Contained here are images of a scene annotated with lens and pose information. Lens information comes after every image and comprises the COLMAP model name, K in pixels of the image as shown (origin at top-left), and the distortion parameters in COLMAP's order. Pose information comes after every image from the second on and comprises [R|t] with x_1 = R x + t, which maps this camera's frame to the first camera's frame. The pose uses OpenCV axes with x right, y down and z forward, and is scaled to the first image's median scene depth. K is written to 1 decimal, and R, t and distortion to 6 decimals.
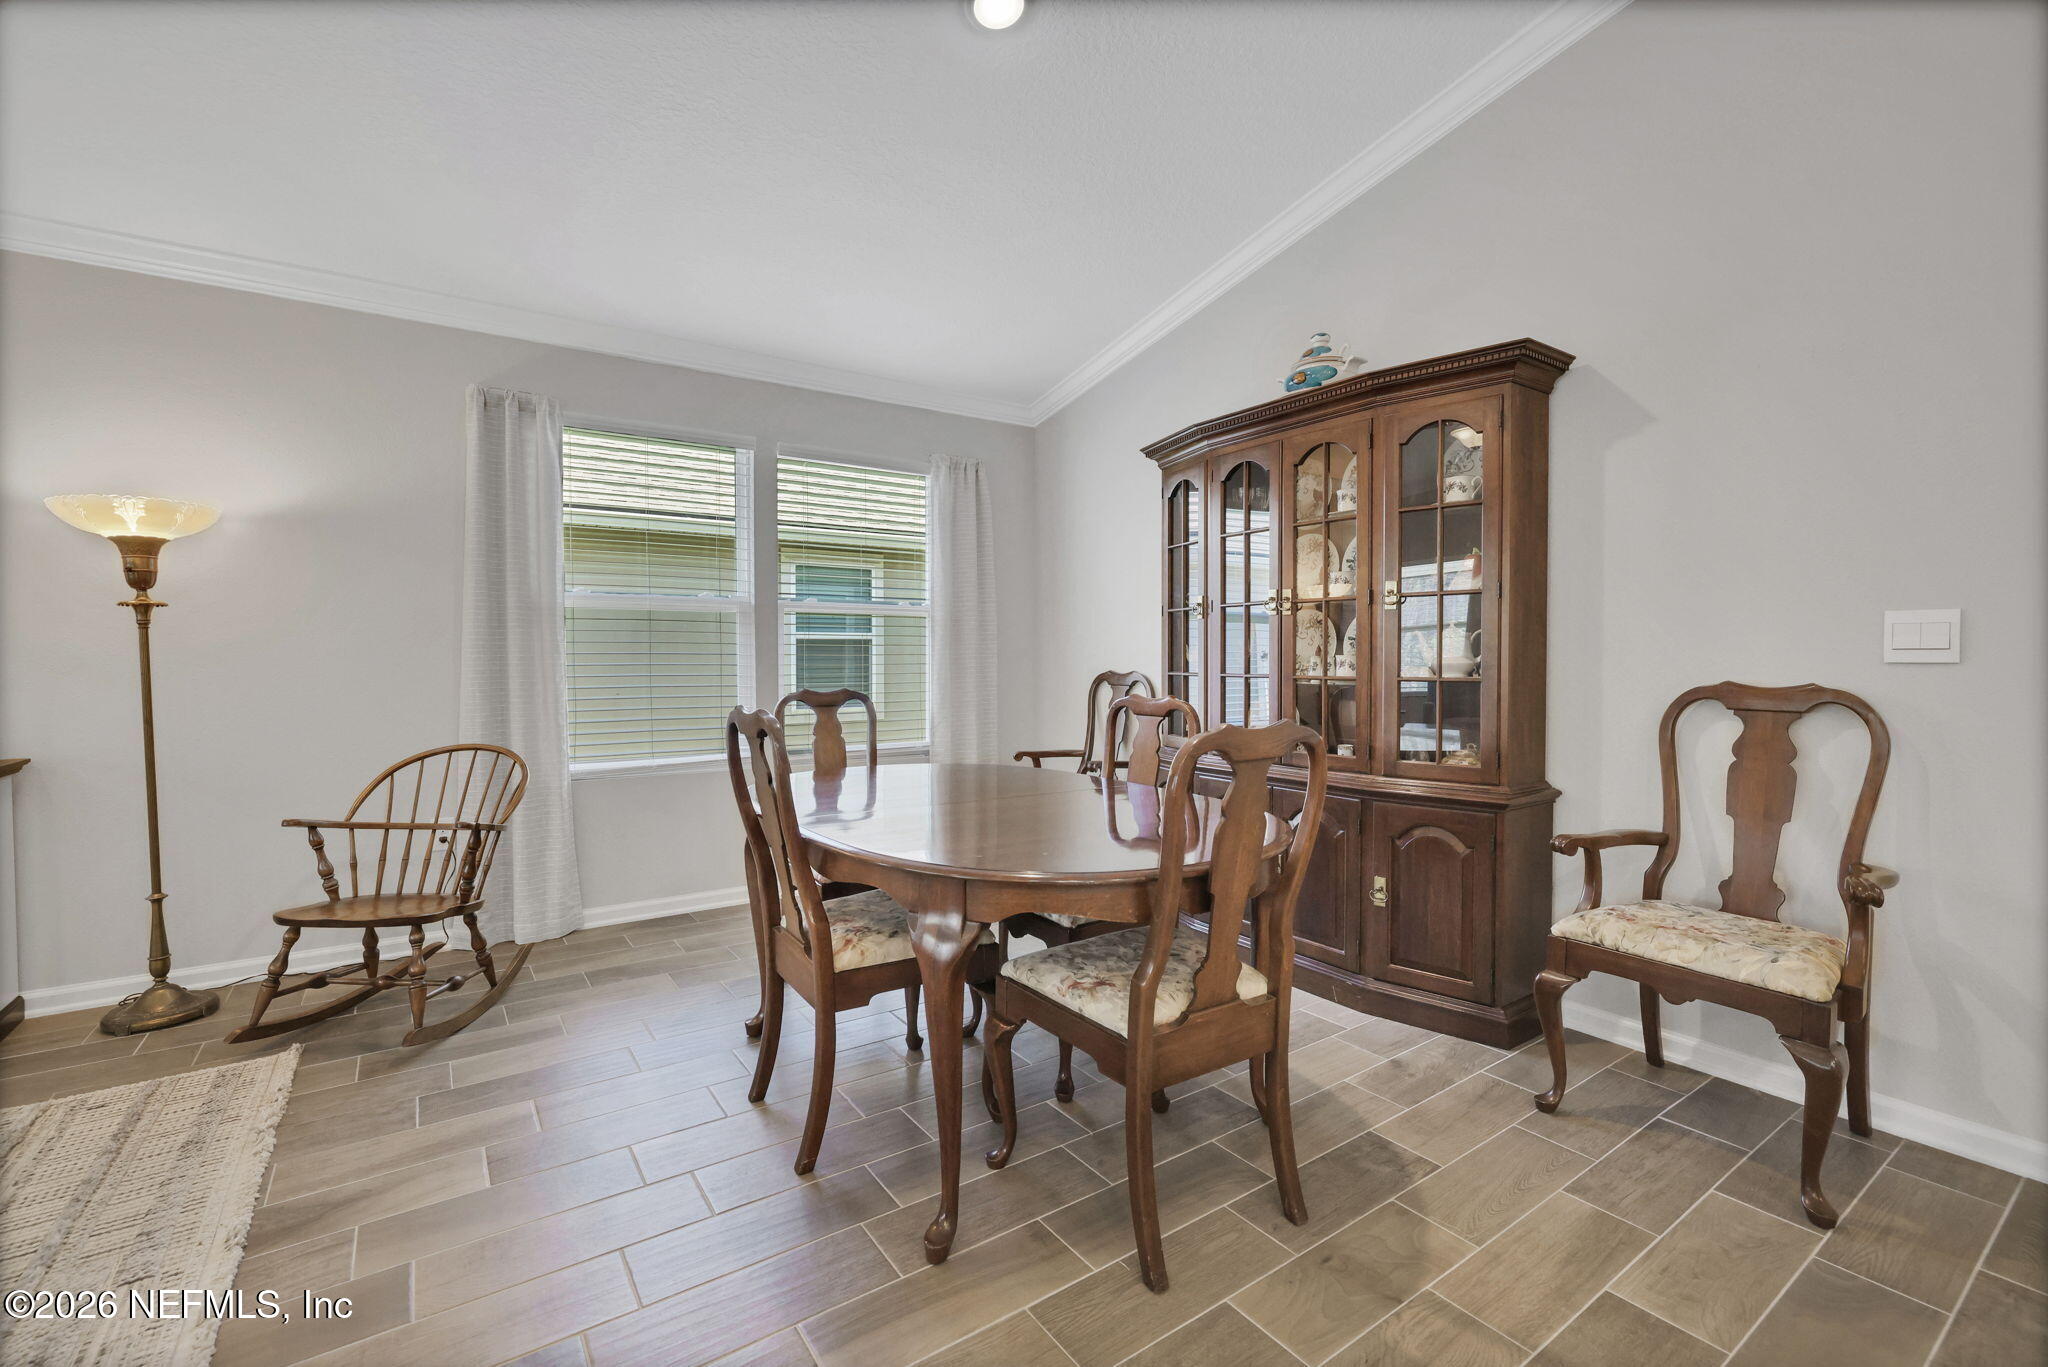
lens RADIAL K [[882.8, 0, 1014.1], [0, 882.8, 667.2], [0, 0, 1]] dist [0.001319, 0.000274]
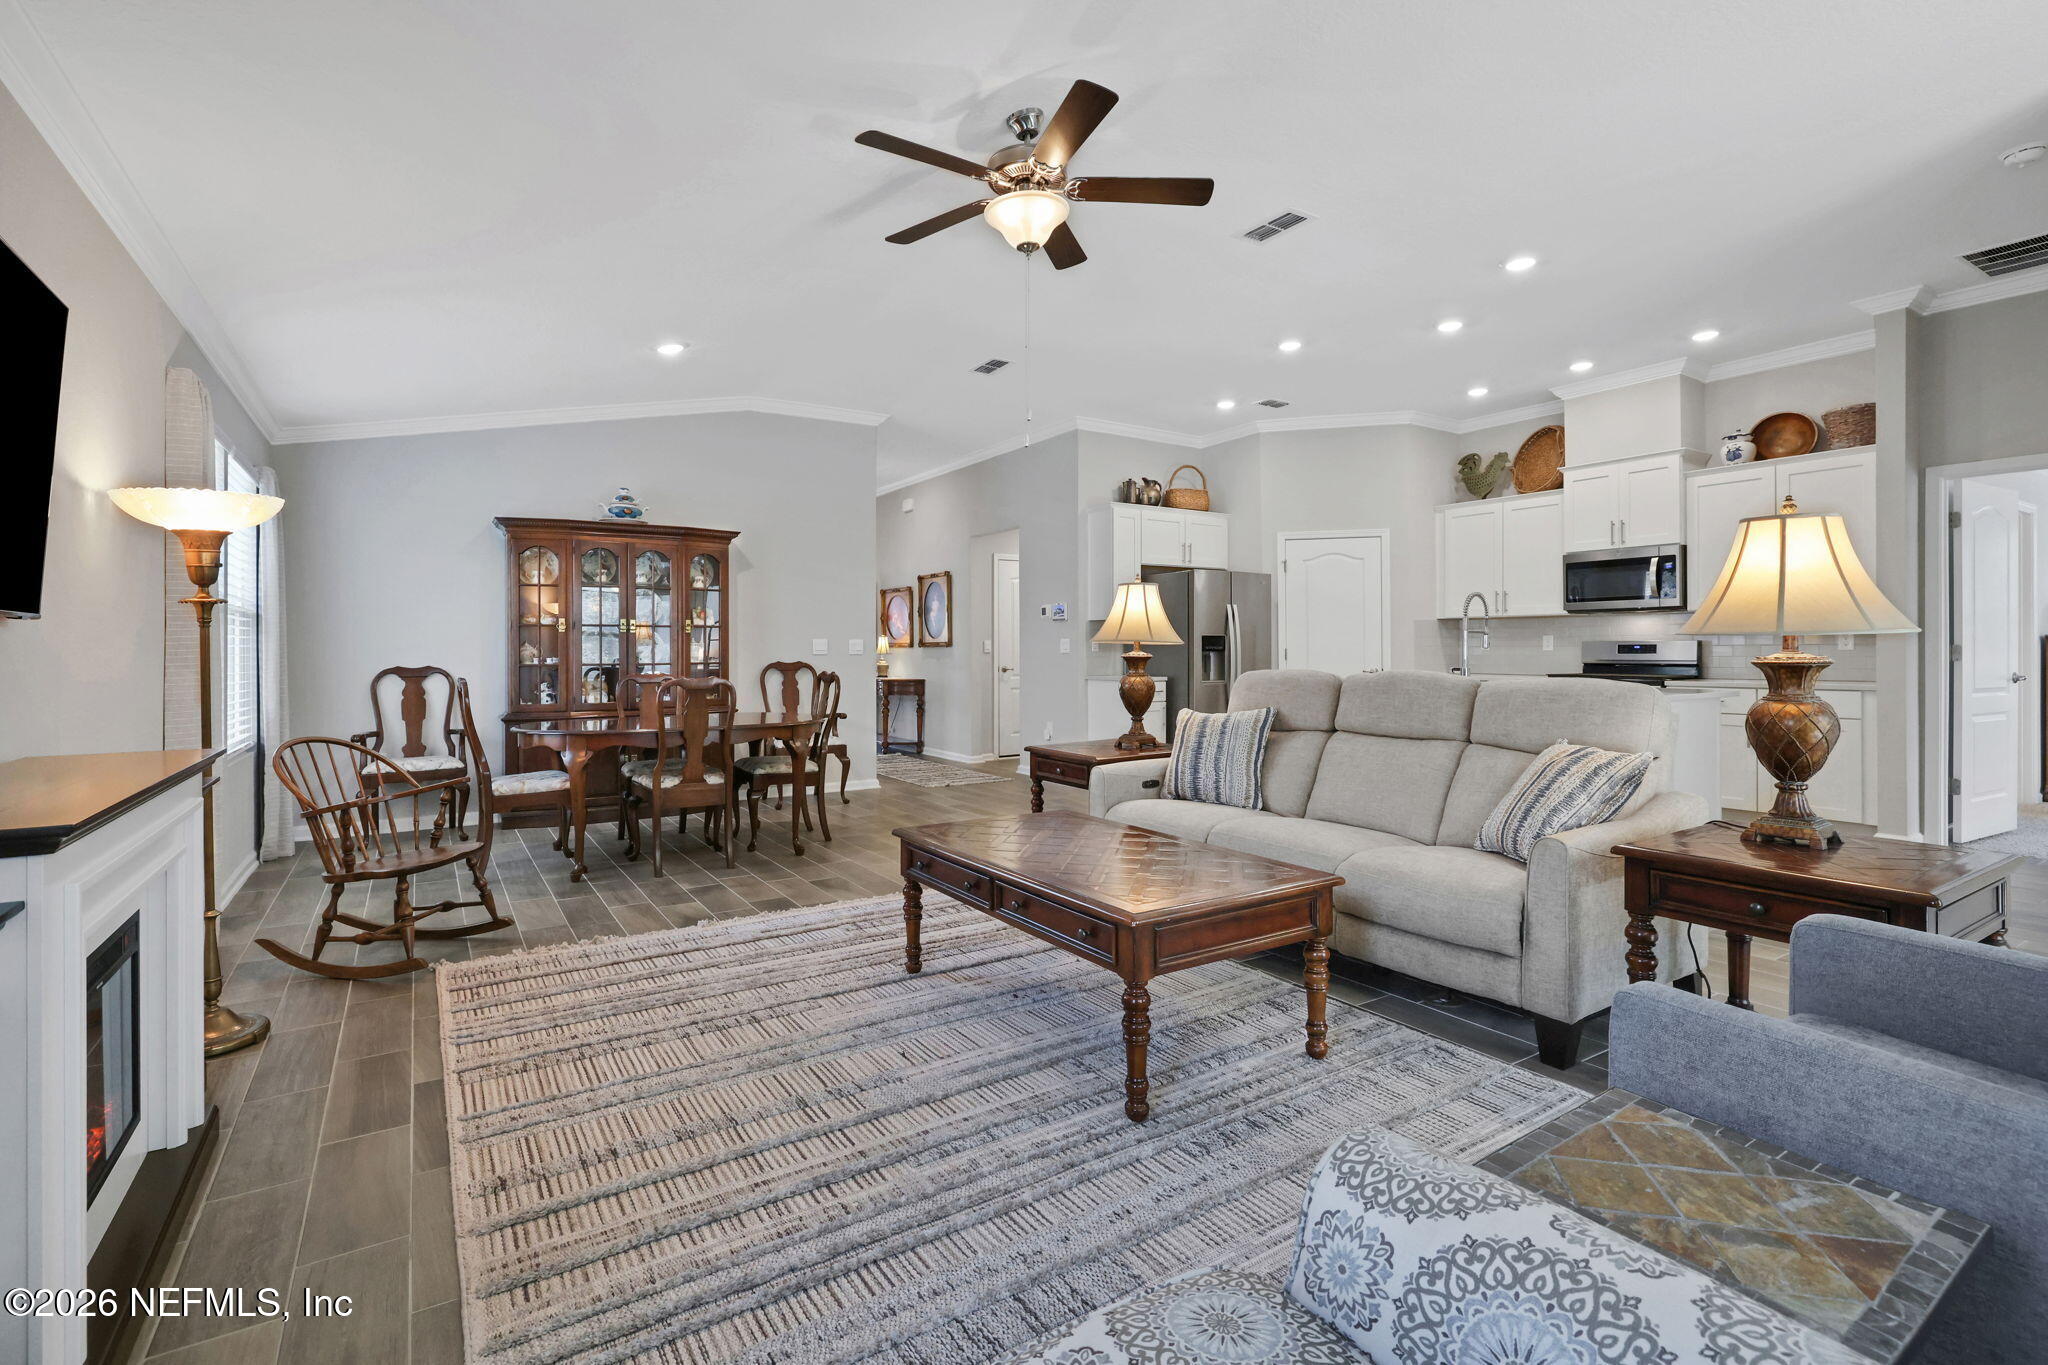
lens RADIAL K [[914.4, 0, 1019.3], [0, 914.4, 661.0], [0, 0, 1]] dist [-0.005852, -0.000224]
pose [[0.010800, -0.011304, 0.999878, -1.907451], [0.022086, 0.999695, 0.011063, -0.000794], [-0.999698, 0.021964, 0.011046, 0.128999]]
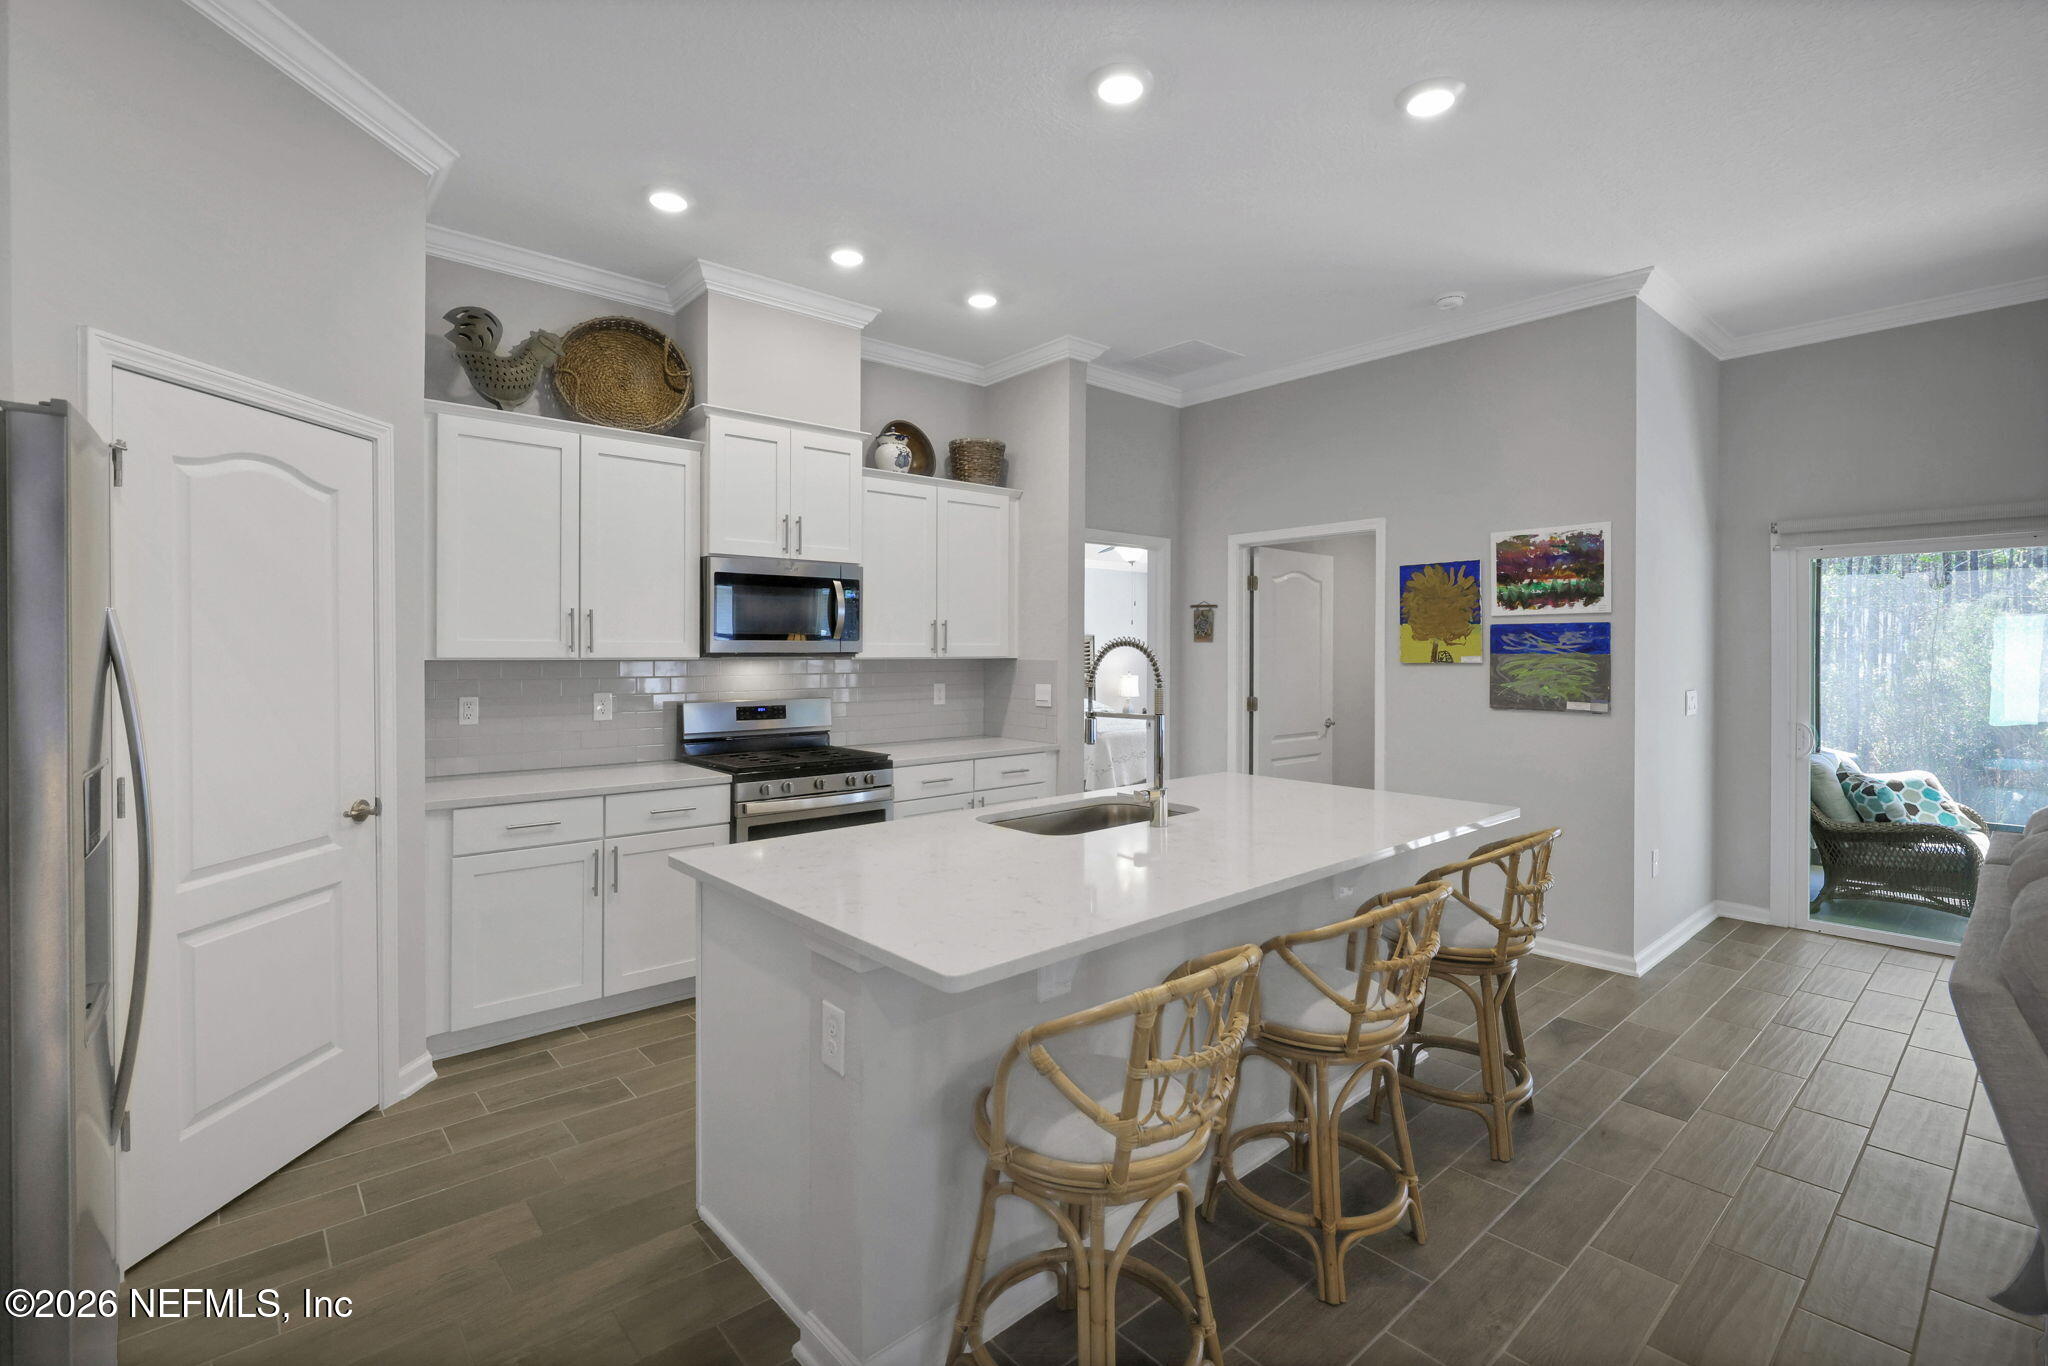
lens RADIAL K [[914.4, 0, 1009.9], [0, 914.4, 654.4], [0, 0, 1]] dist [-0.005852, -0.000224]
pose [[-0.992499, -0.000082, -0.122255, 0.360154], [-0.002909, 0.999732, 0.022949, -0.112974], [0.122220, 0.023133, -0.992233, 0.155354]]
